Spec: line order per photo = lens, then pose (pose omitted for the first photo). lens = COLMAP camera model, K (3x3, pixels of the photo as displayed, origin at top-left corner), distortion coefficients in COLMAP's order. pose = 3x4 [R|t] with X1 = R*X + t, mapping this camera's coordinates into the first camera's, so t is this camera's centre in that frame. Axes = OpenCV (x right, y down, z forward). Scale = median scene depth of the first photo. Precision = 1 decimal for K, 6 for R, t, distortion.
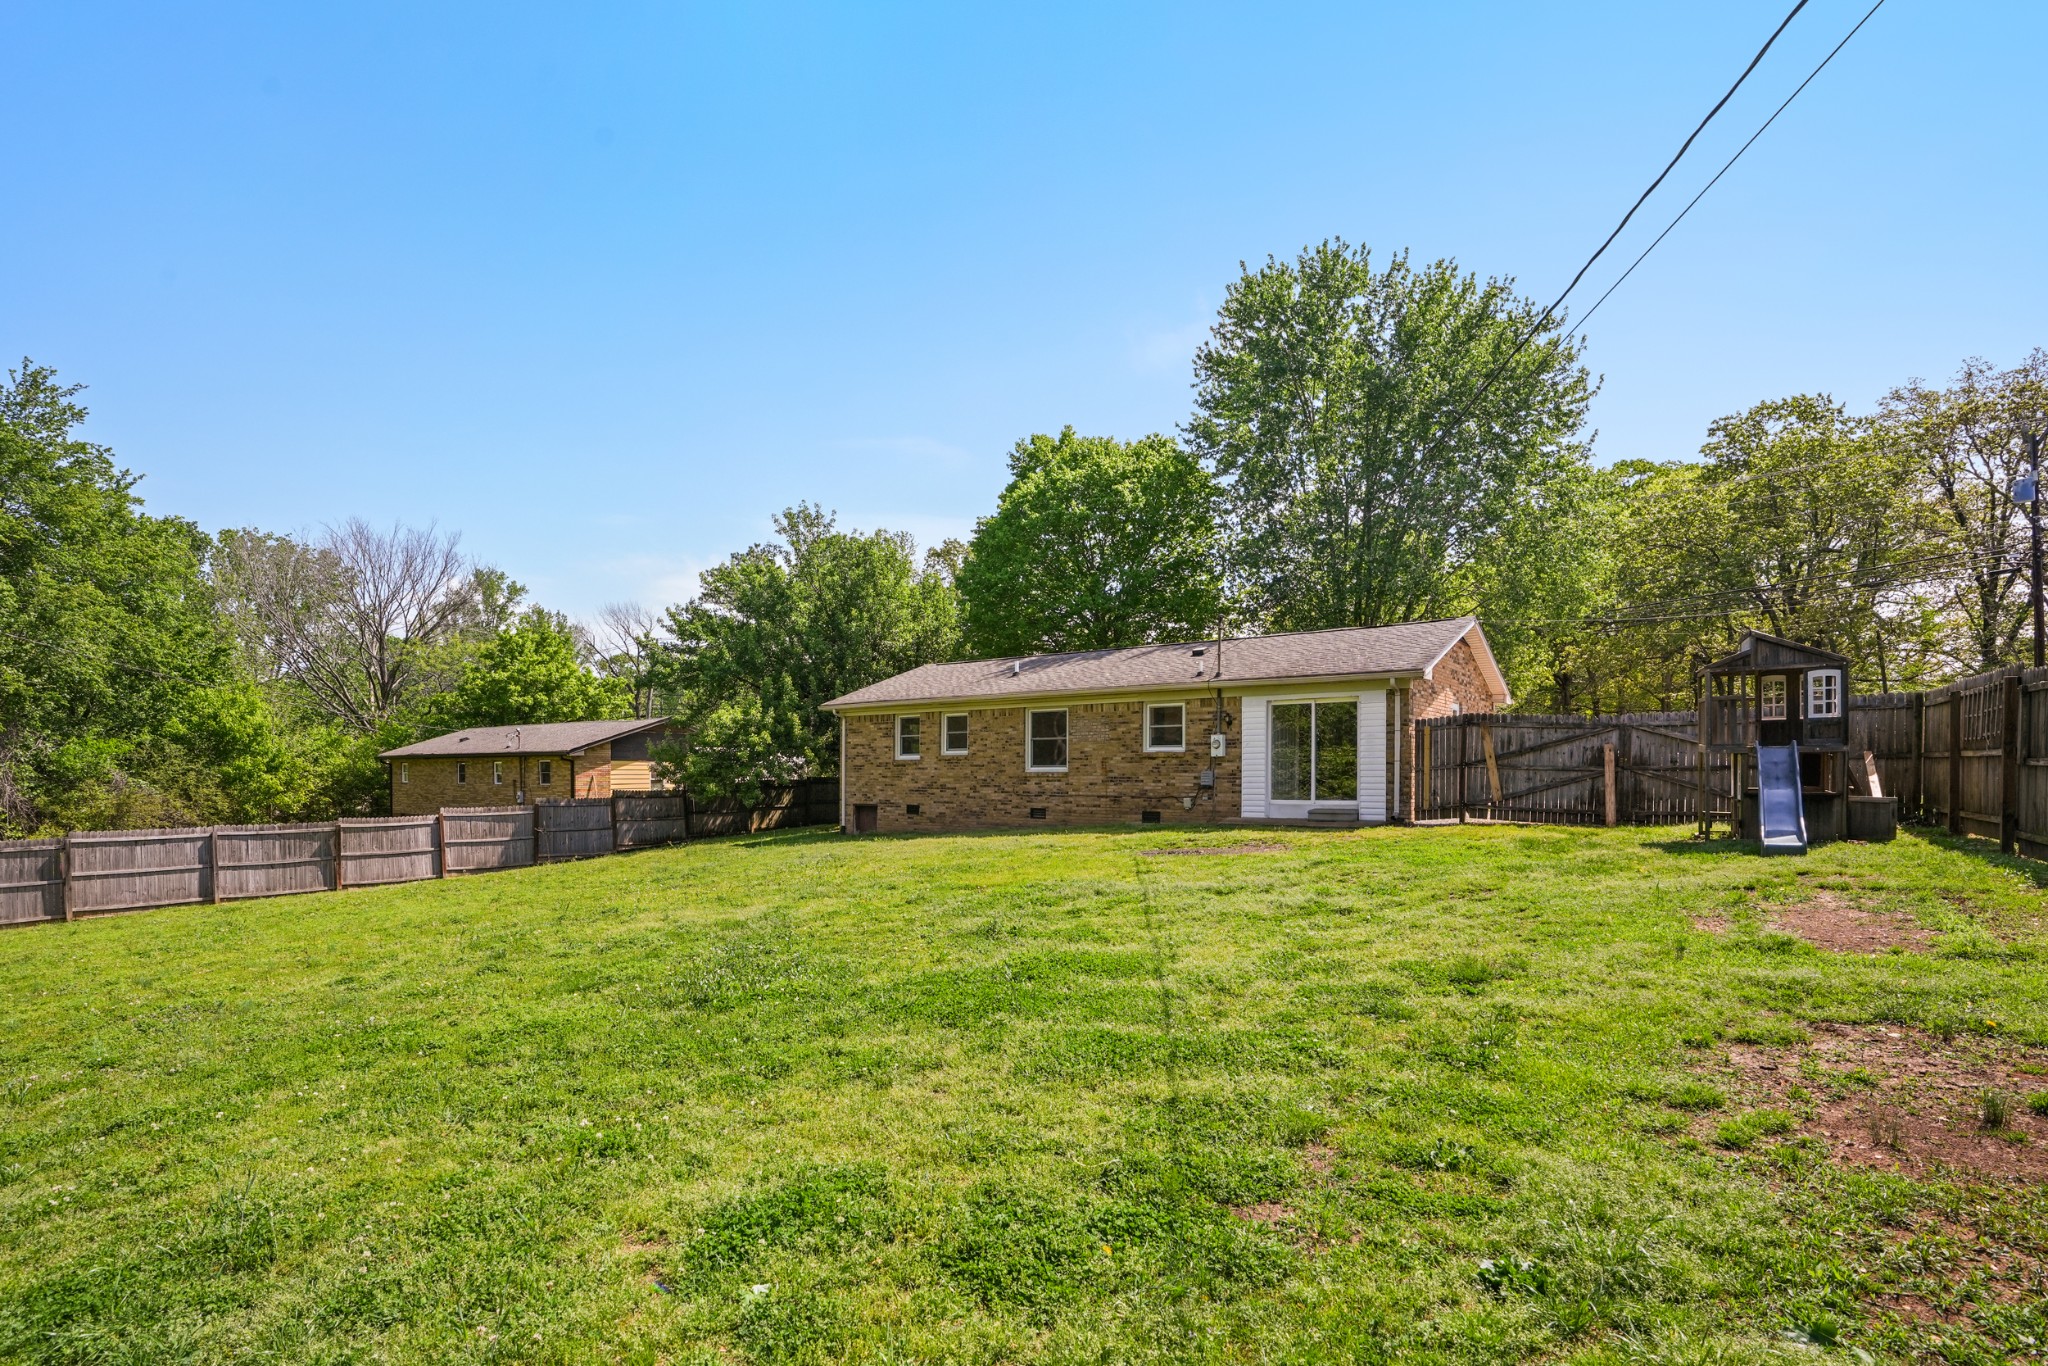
lens RADIAL K [[988.4, 0, 1034.3], [0, 988.4, 744.9], [0, 0, 1]] dist [-0.030090, 0.000973]
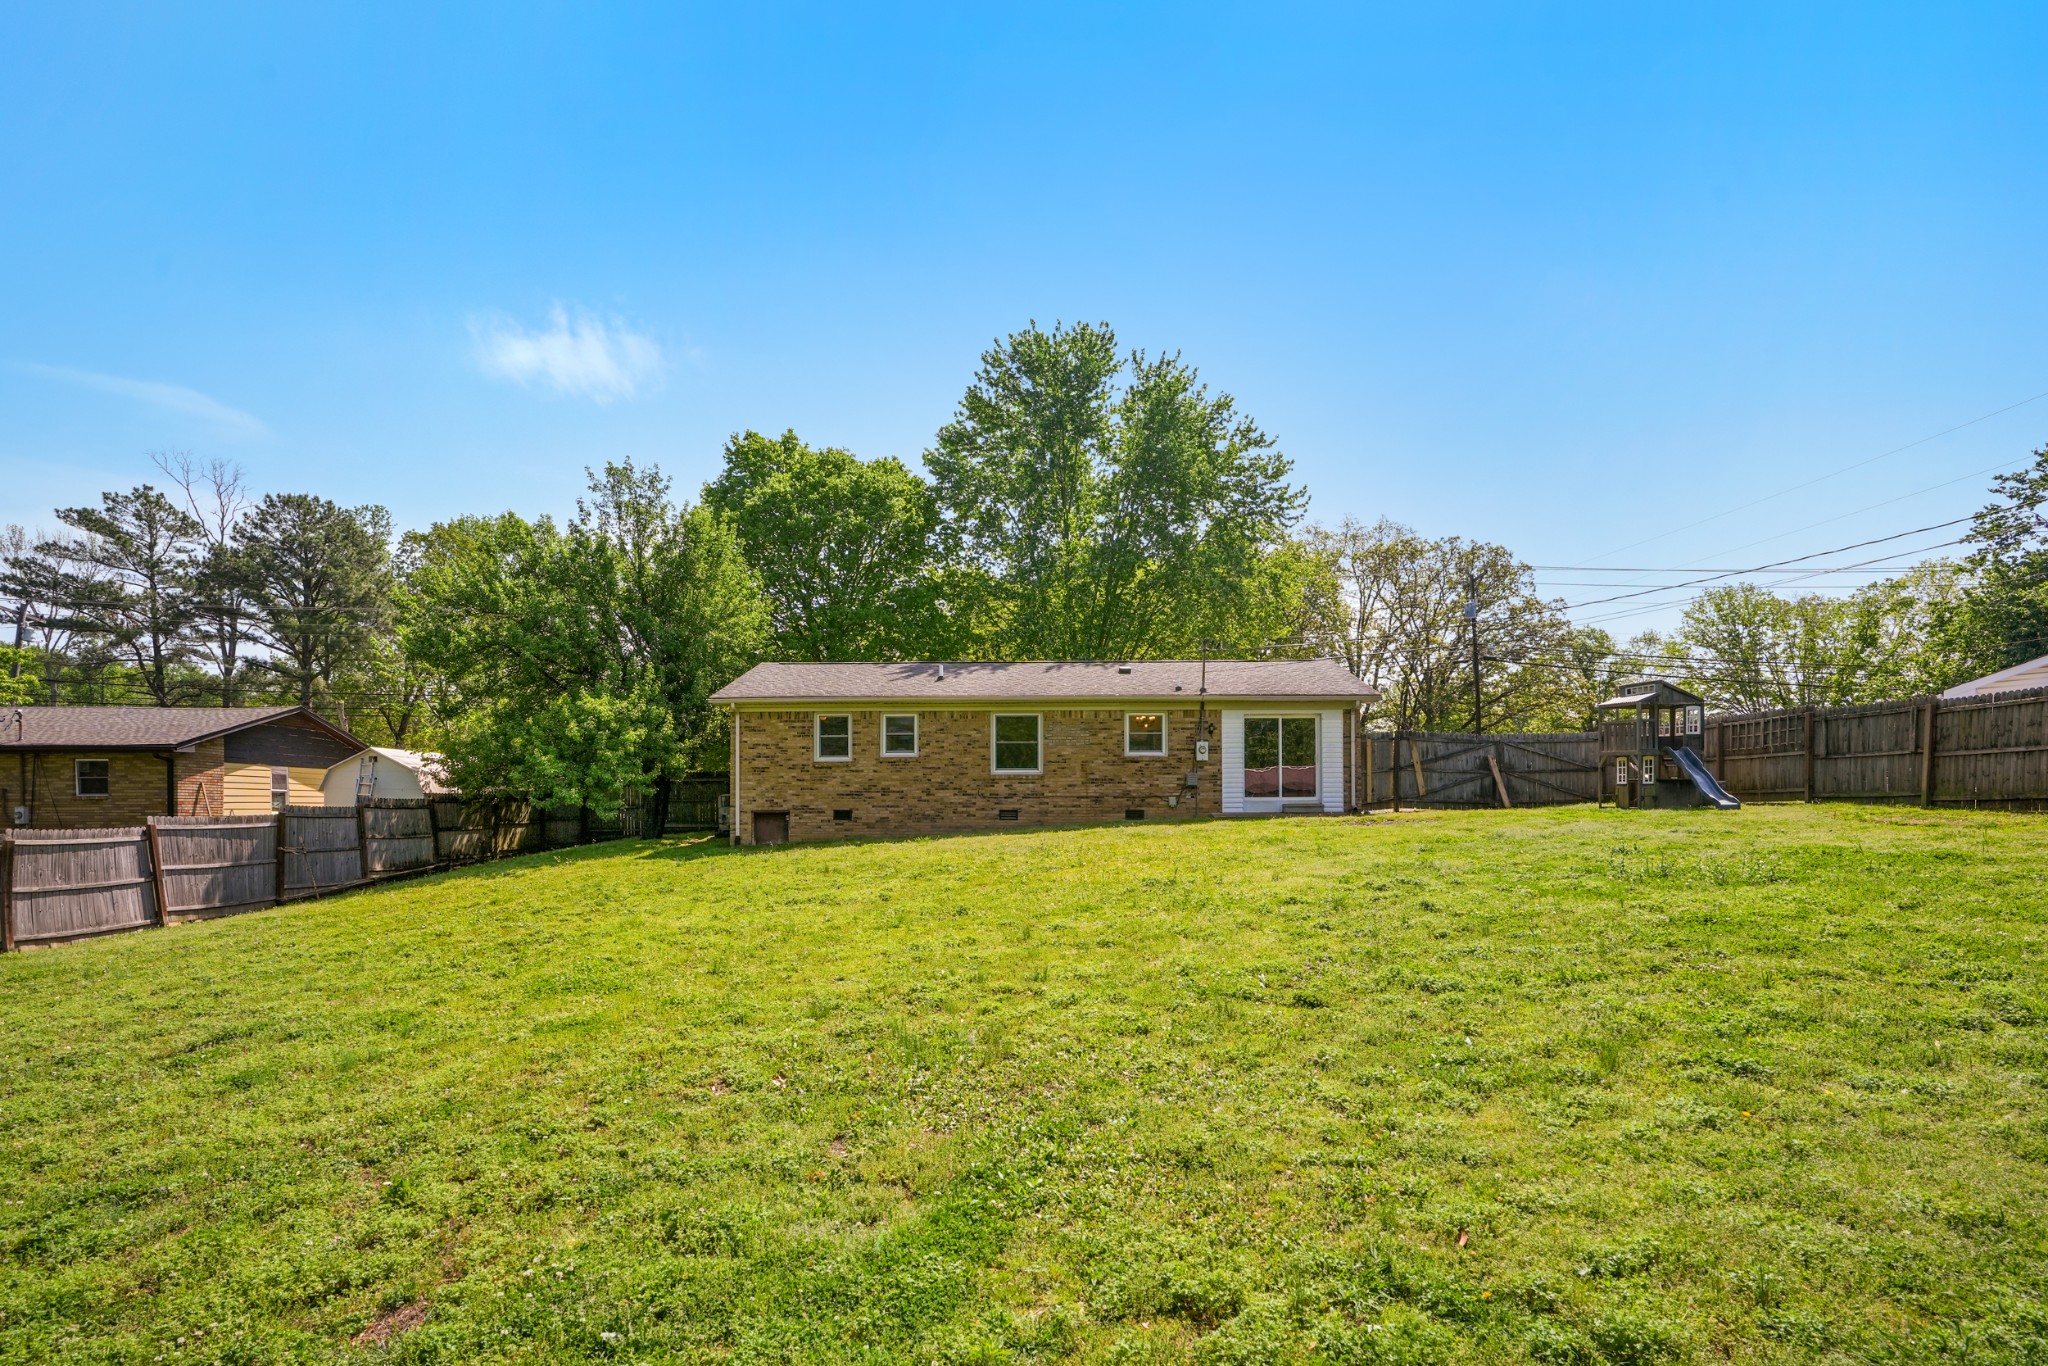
lens RADIAL K [[988.4, 0, 1009.8], [0, 988.4, 763.6], [0, 0, 1]] dist [-0.030090, 0.000973]
pose [[0.815116, 0.027683, 0.578636, -0.626581], [-0.014219, 0.999513, -0.027790, 0.047679], [-0.579124, 0.014424, 0.815112, 0.176298]]
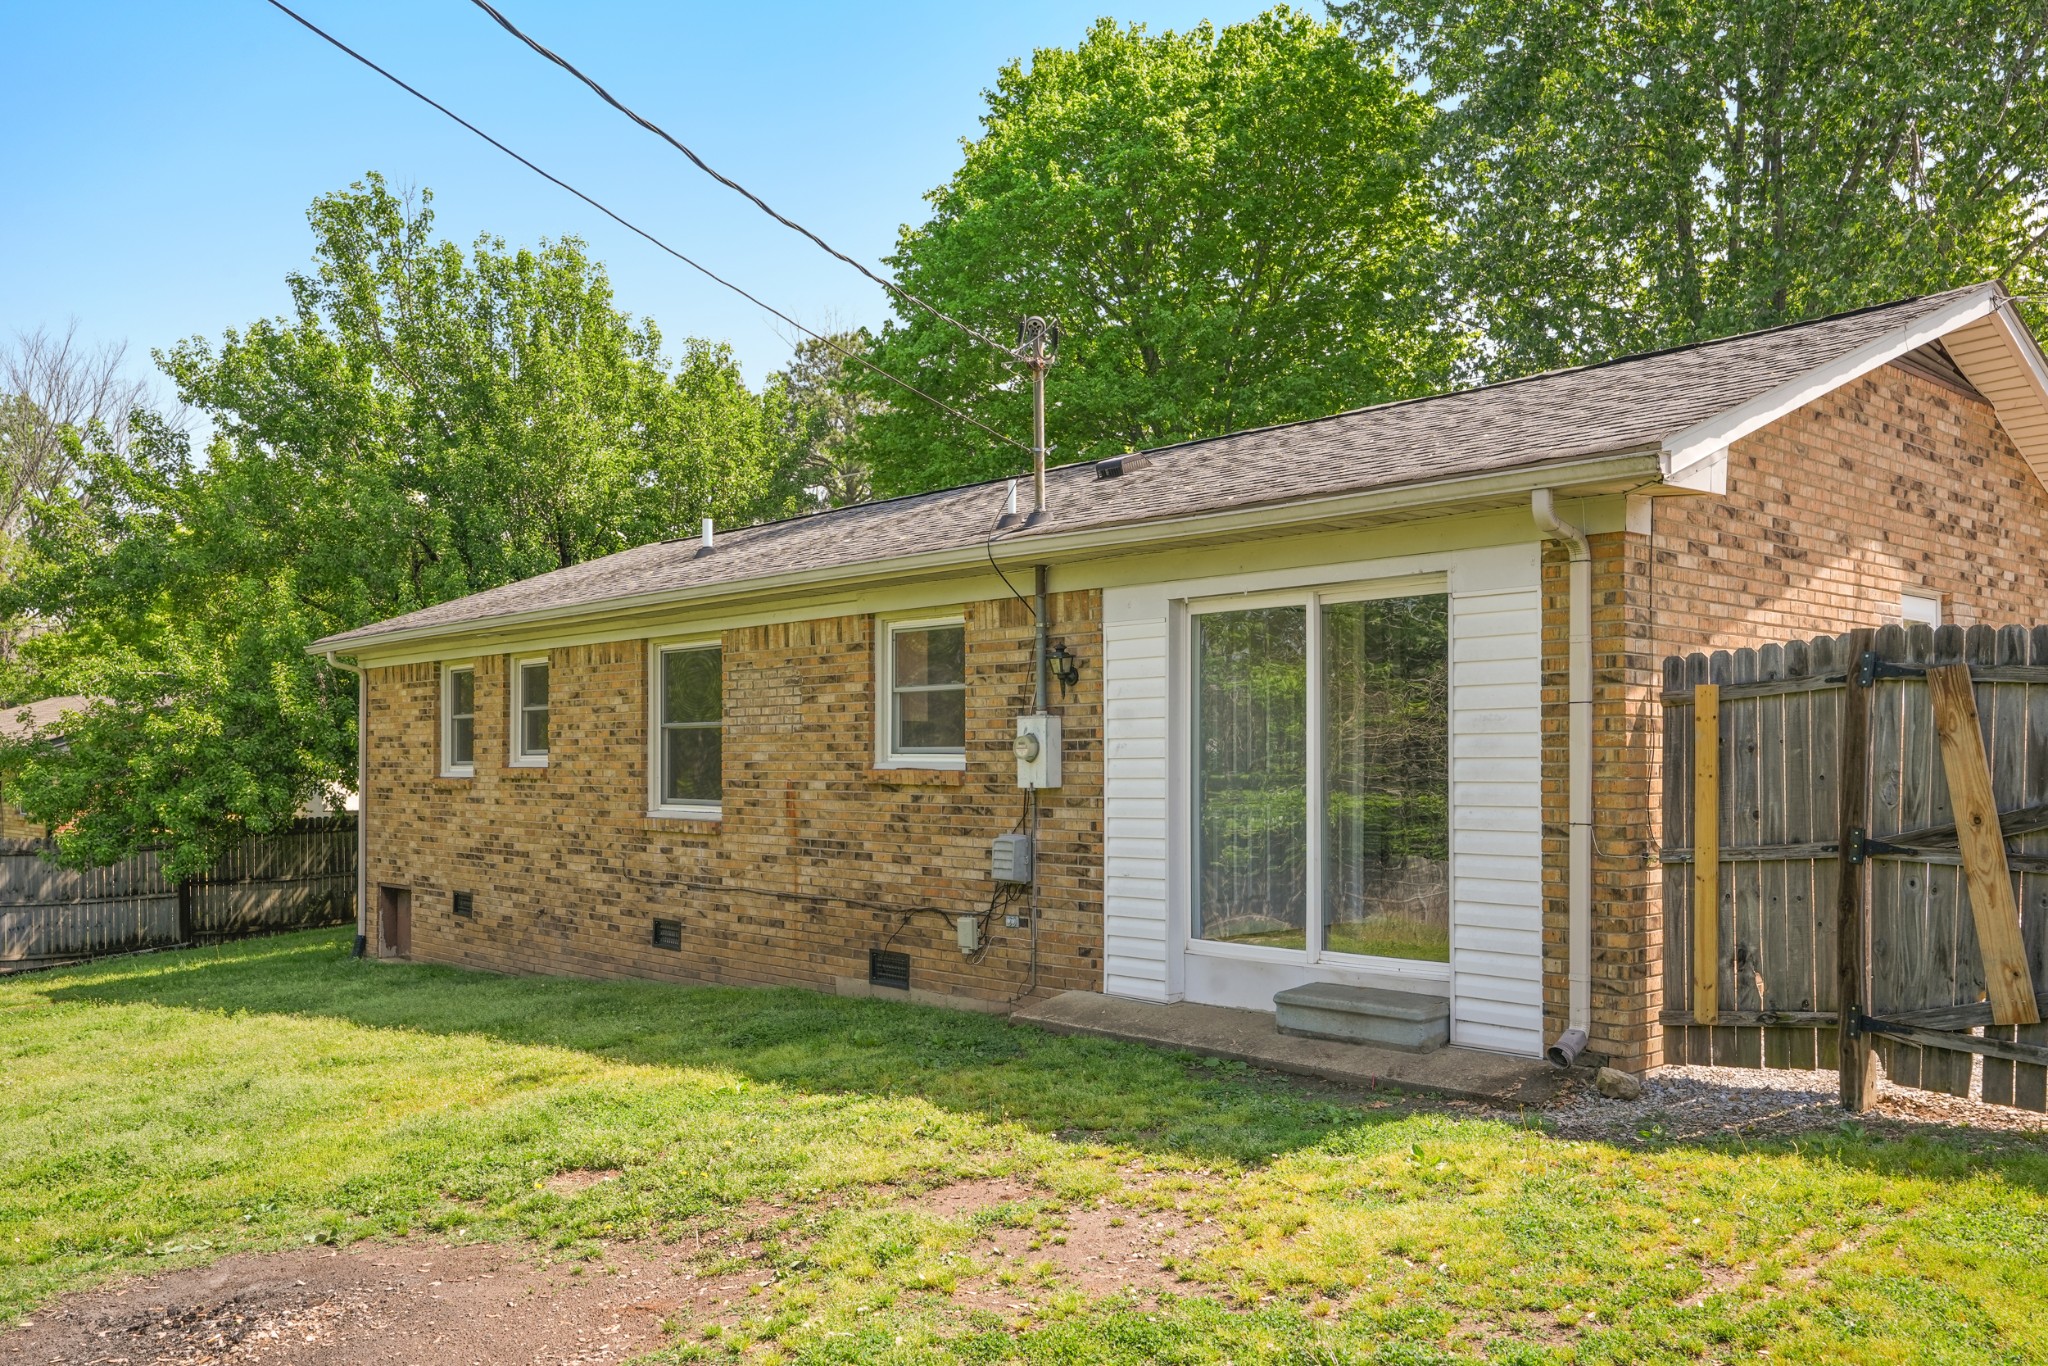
lens RADIAL K [[1618.1, 0, 1026.9], [0, 1618.1, 718.8], [0, 0, 1]] dist [0.045979, 0.003902]
pose [[0.981357, -0.005392, -0.192119, 0.261558], [0.006143, 0.999976, 0.003315, -0.010489], [0.192097, -0.004434, 0.981366, 0.478589]]
